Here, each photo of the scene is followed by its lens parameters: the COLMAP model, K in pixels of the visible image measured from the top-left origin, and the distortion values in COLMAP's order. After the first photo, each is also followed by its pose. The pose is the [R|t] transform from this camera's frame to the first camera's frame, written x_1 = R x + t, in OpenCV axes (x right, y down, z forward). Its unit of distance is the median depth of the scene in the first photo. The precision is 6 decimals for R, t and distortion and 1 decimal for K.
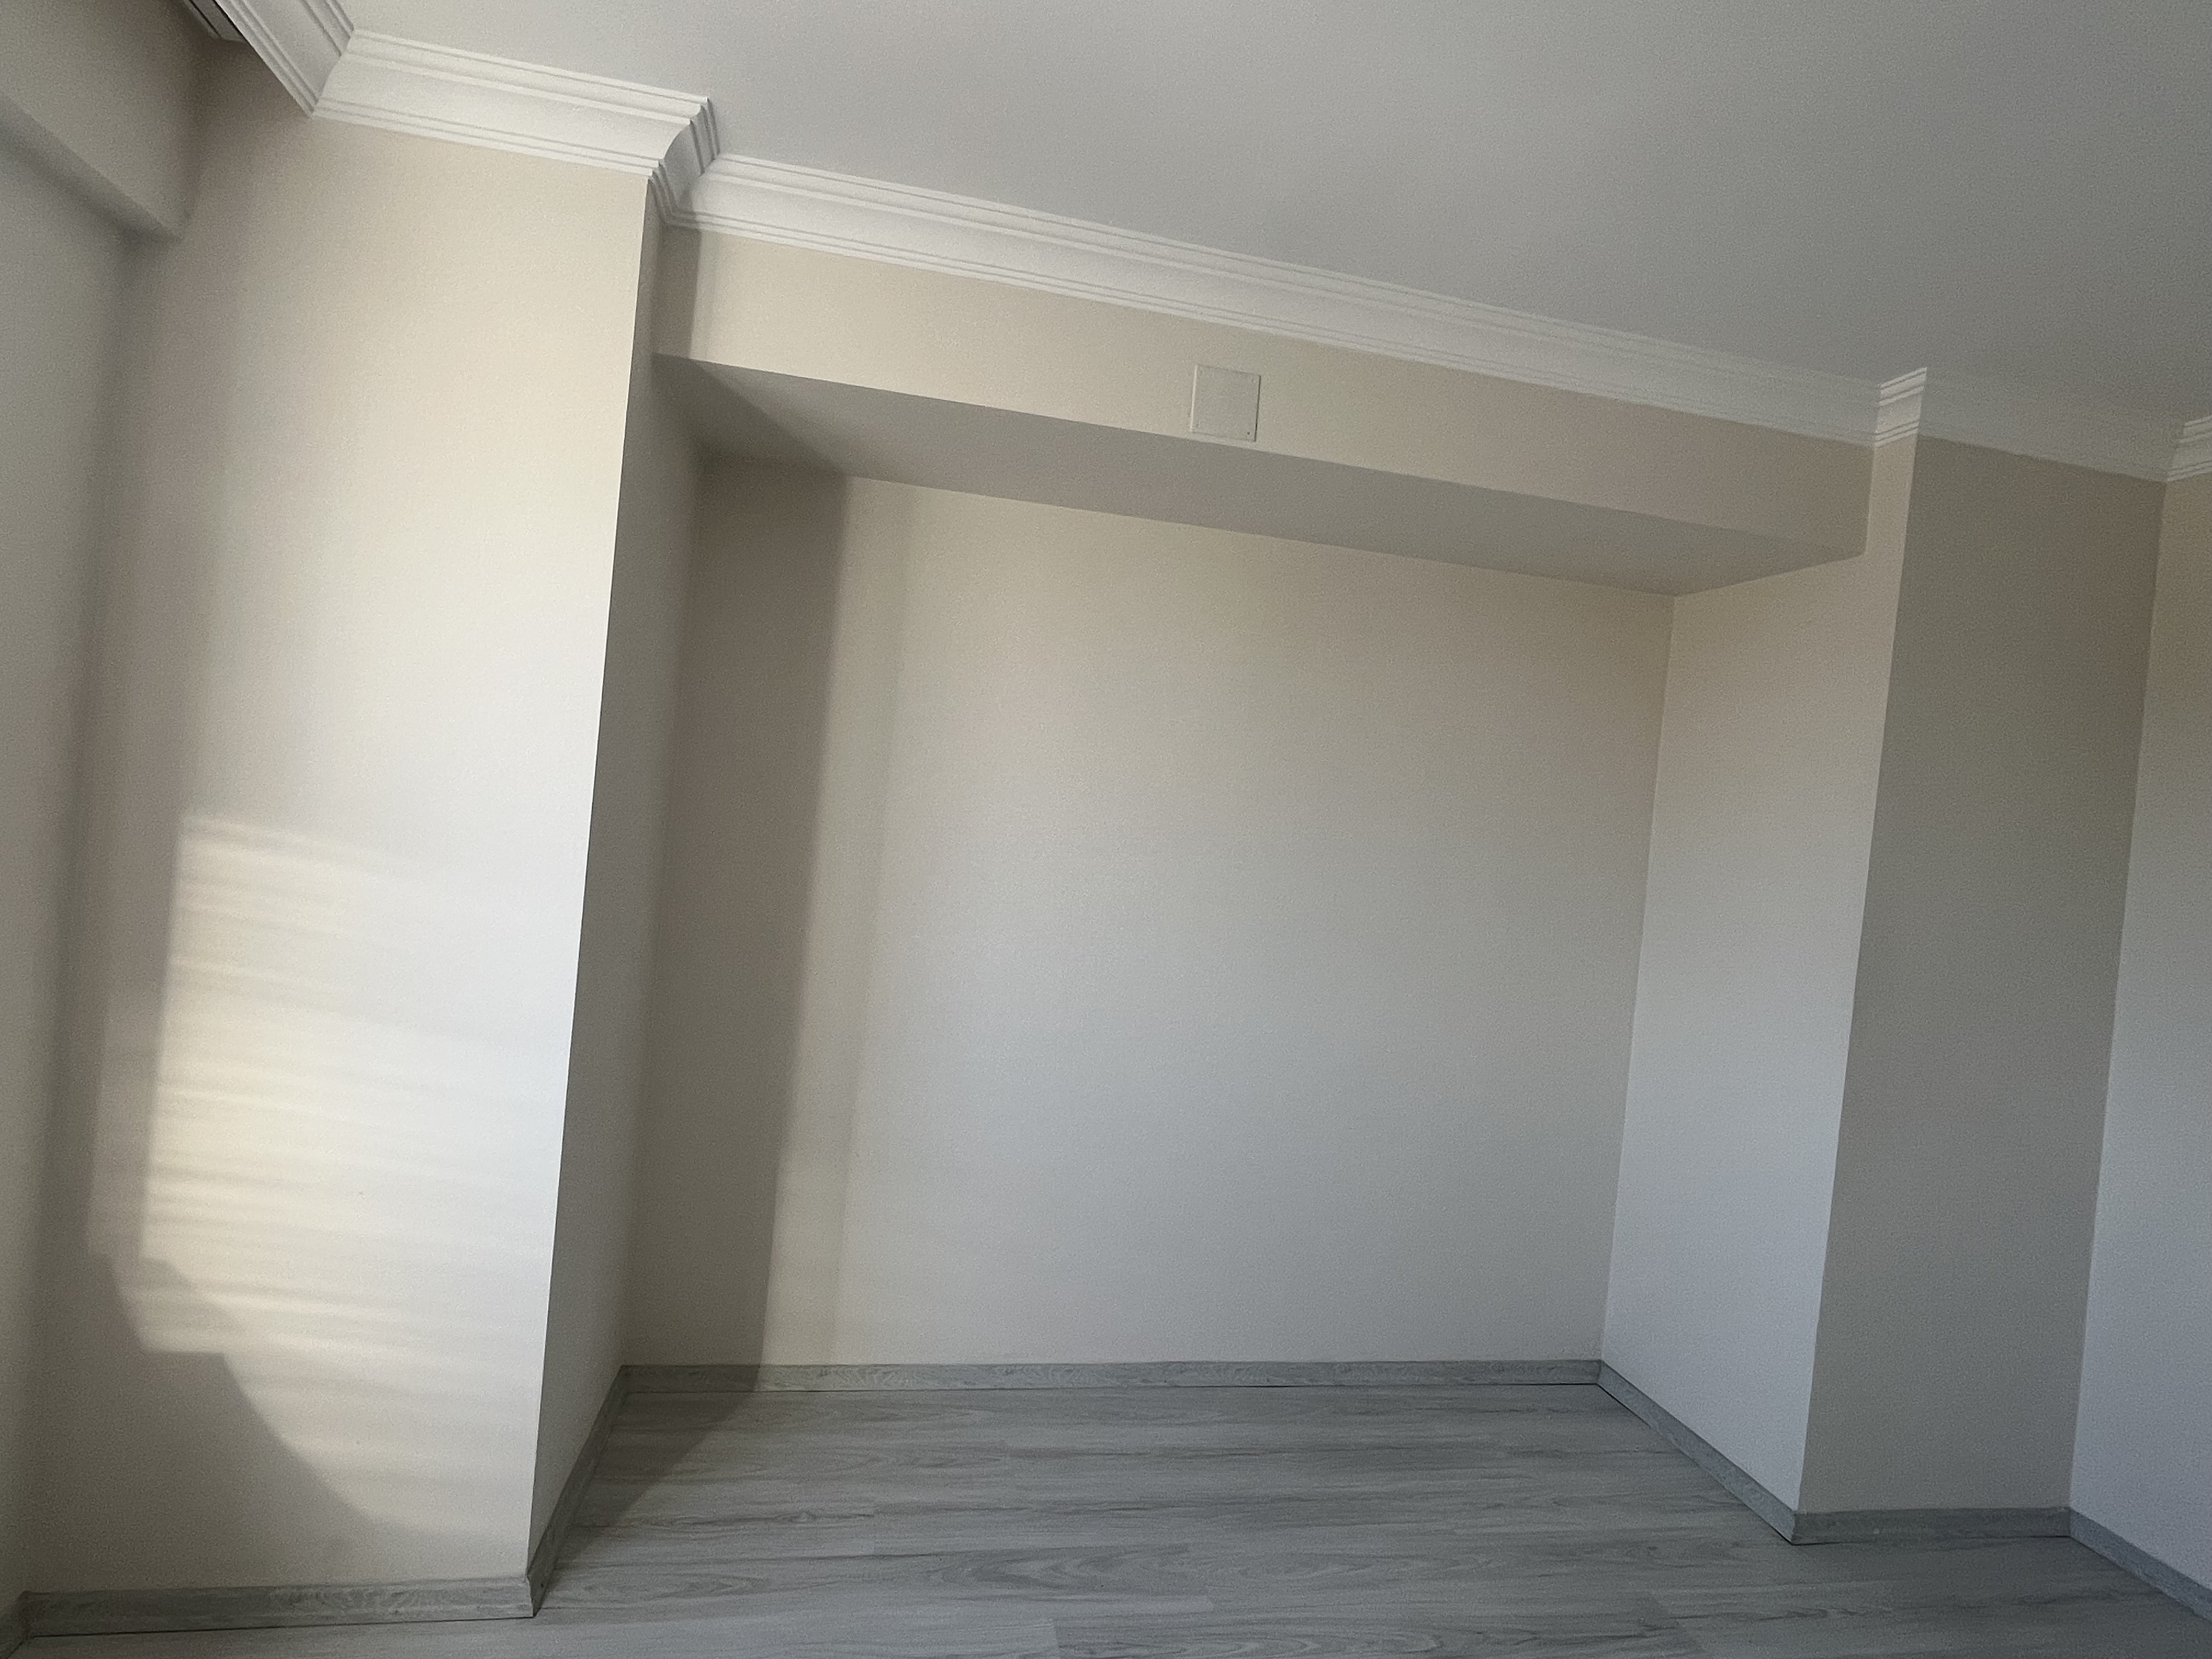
lens RADIAL K [[1153.5, 0, 1097.2], [0, 1153.5, 839.2], [0, 0, 1]] dist [-0.005044, 0.003305]
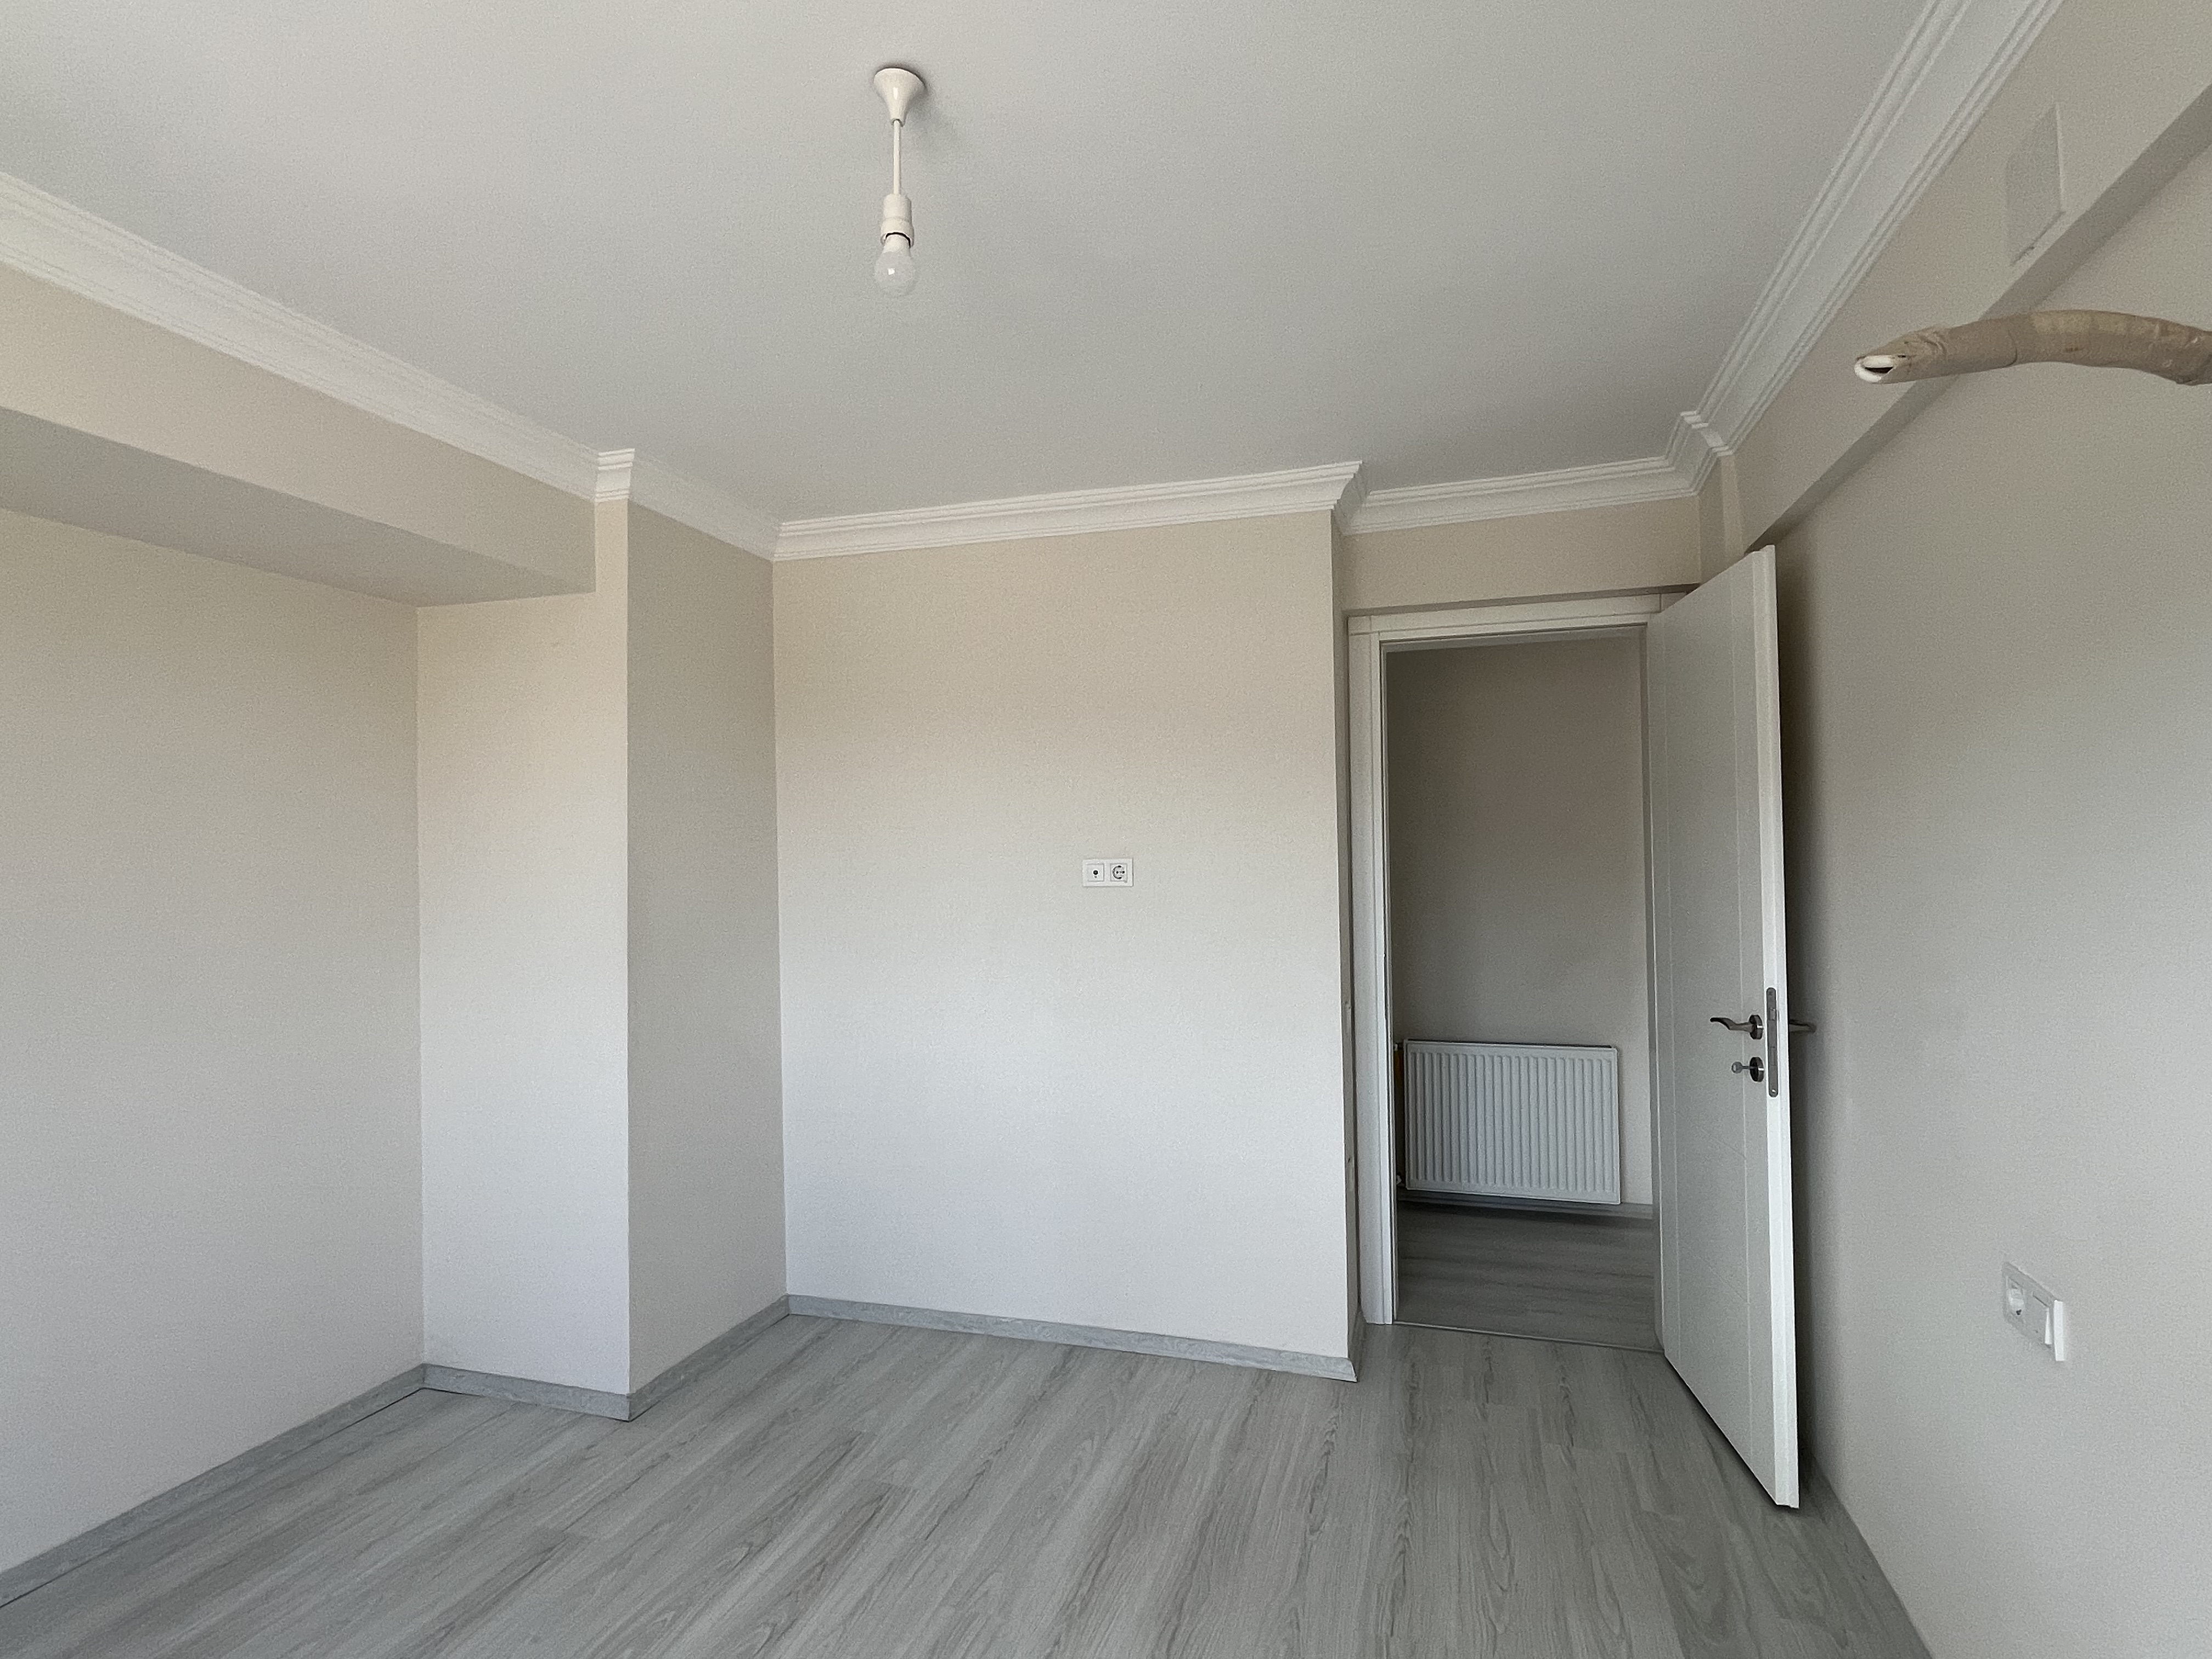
lens RADIAL K [[1153.5, 0, 1118.8], [0, 1153.5, 825.6], [0, 0, 1]] dist [-0.005044, 0.003305]
pose [[0.464409, -0.078083, 0.882172, -0.157395], [0.080098, 0.995727, 0.045967, -0.014167], [-0.881991, 0.049313, 0.468679, -0.032463]]
